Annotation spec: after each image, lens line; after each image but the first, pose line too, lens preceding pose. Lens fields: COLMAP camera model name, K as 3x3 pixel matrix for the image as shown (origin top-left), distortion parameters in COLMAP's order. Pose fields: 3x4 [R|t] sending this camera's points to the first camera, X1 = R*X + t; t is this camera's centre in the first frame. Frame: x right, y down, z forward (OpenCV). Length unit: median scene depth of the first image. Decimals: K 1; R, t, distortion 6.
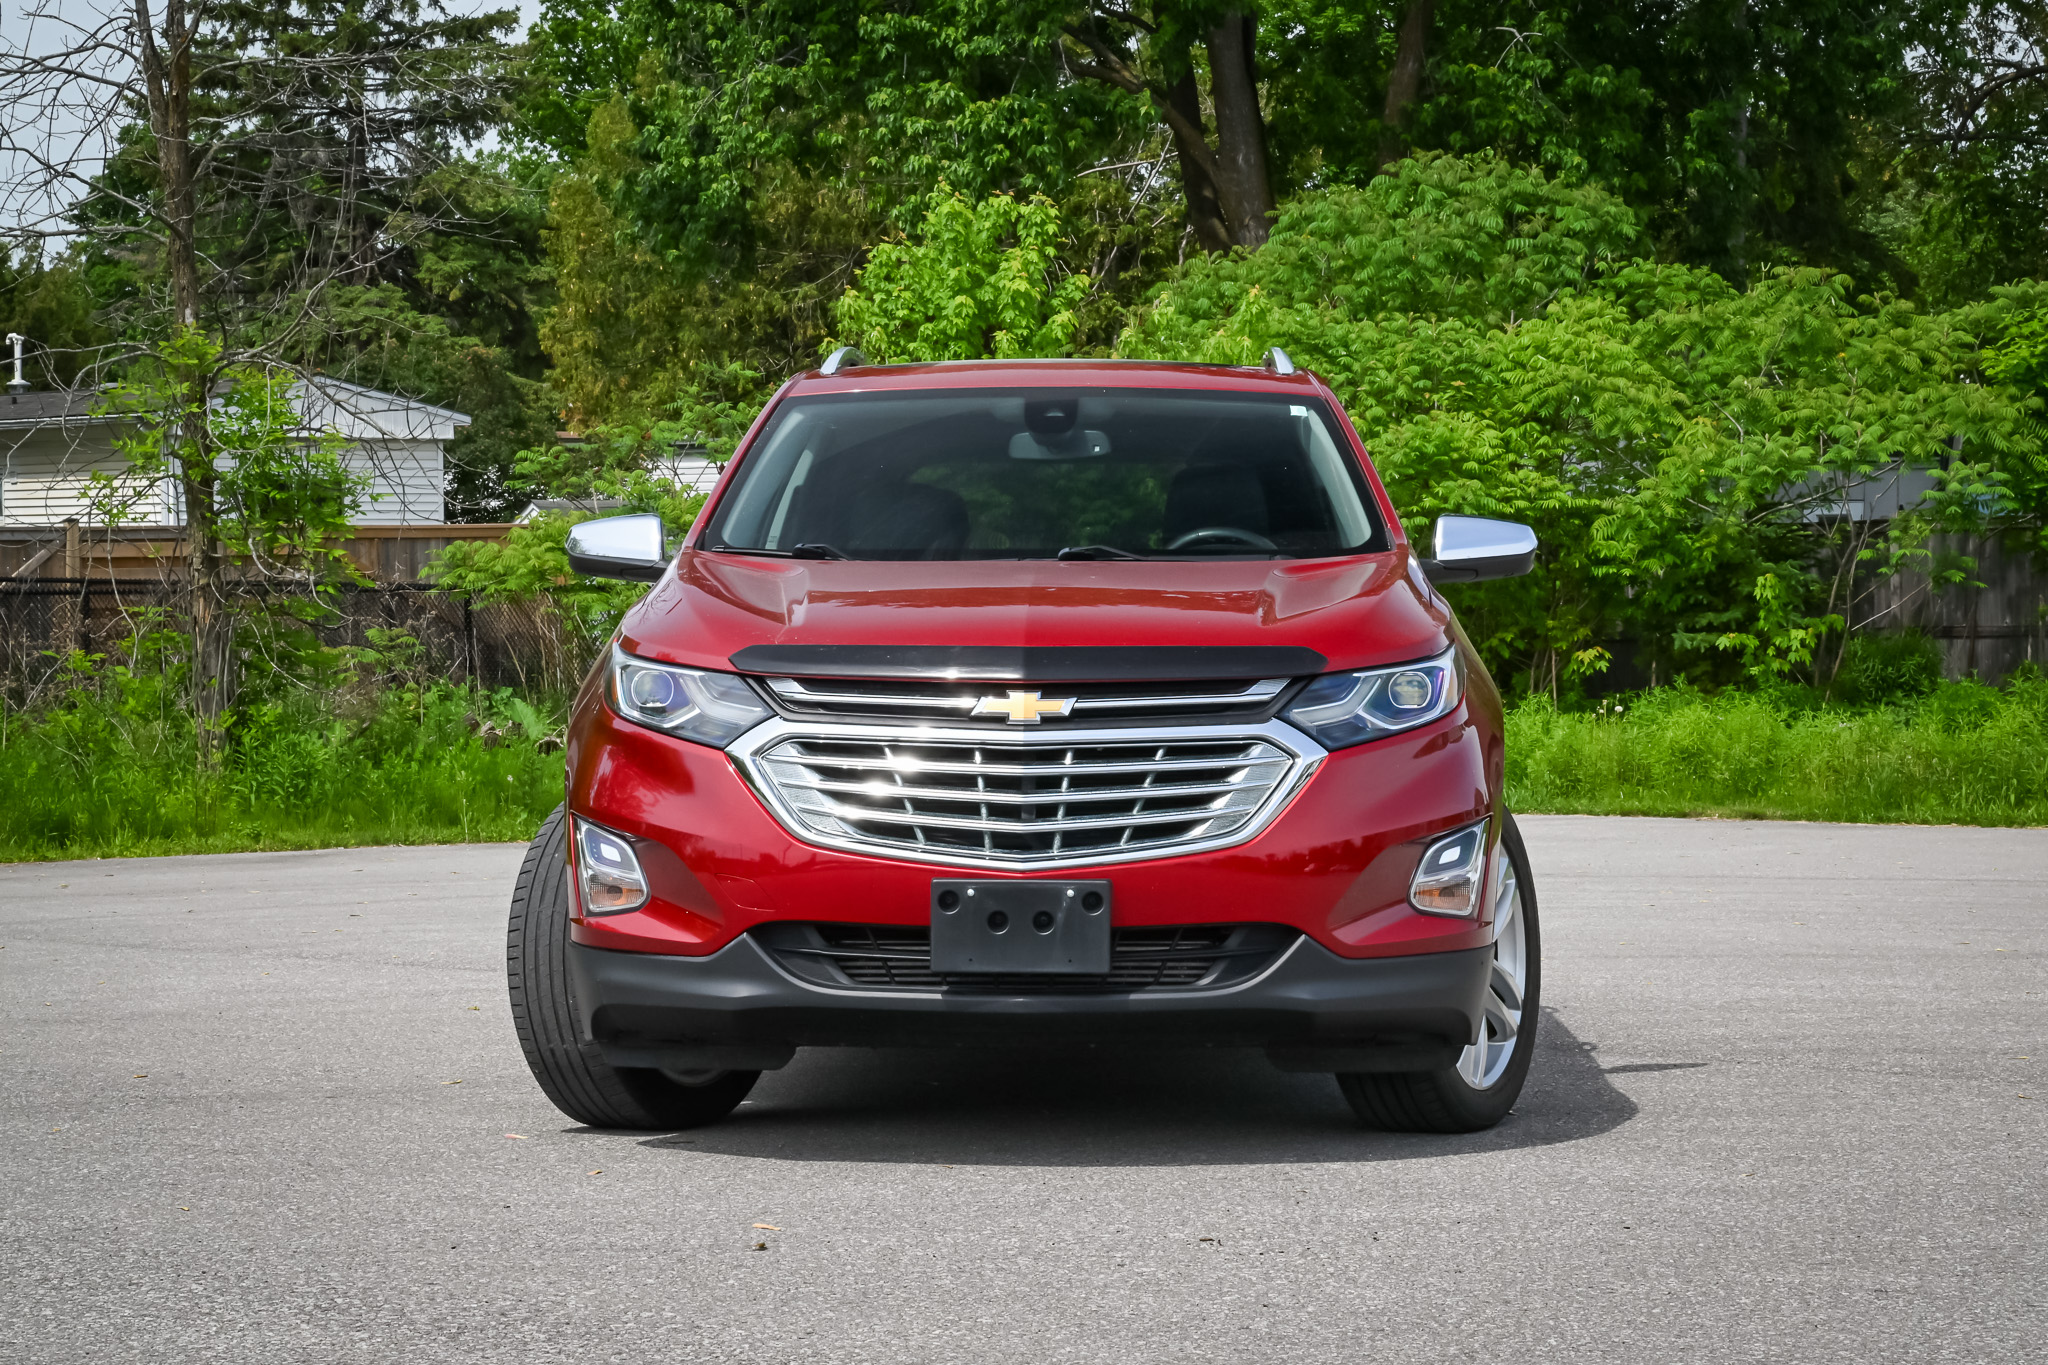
lens RADIAL K [[4530.6, 0, 1023.9], [0, 4530.6, 680.2], [0, 0, 1]] dist [0.091247, 0.000000]
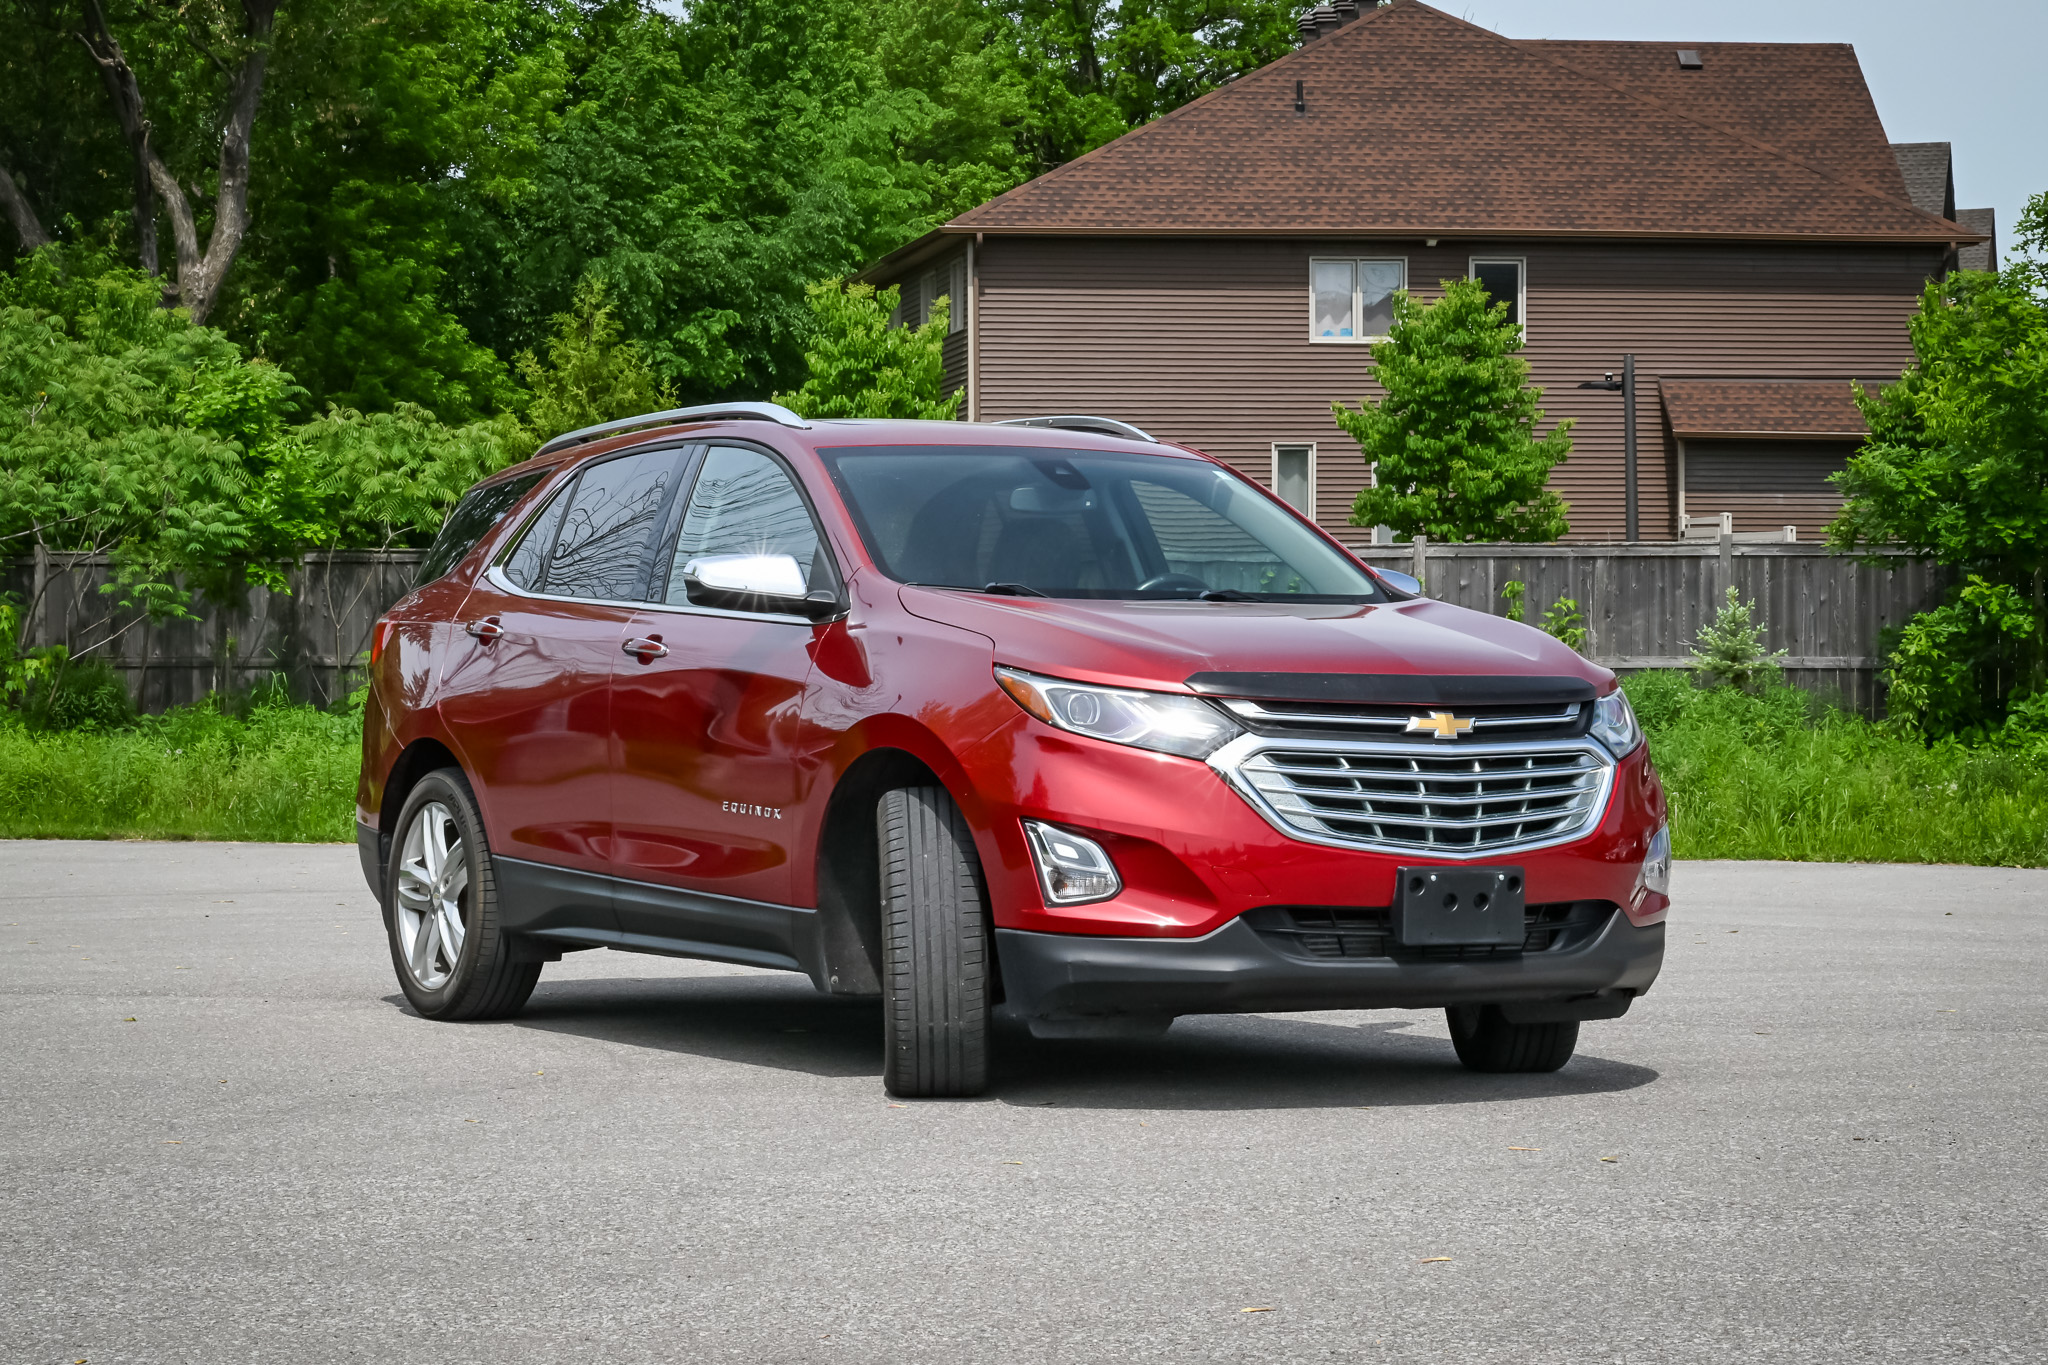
lens RADIAL K [[4530.6, 0, 1025.2], [0, 4530.6, 686.9], [0, 0, 1]] dist [0.091247, 0.000000]
pose [[0.840938, 0.007890, 0.541074, -0.750459], [-0.004907, 0.999964, -0.006955, 0.004681], [-0.541109, 0.003194, 0.840946, 0.039806]]
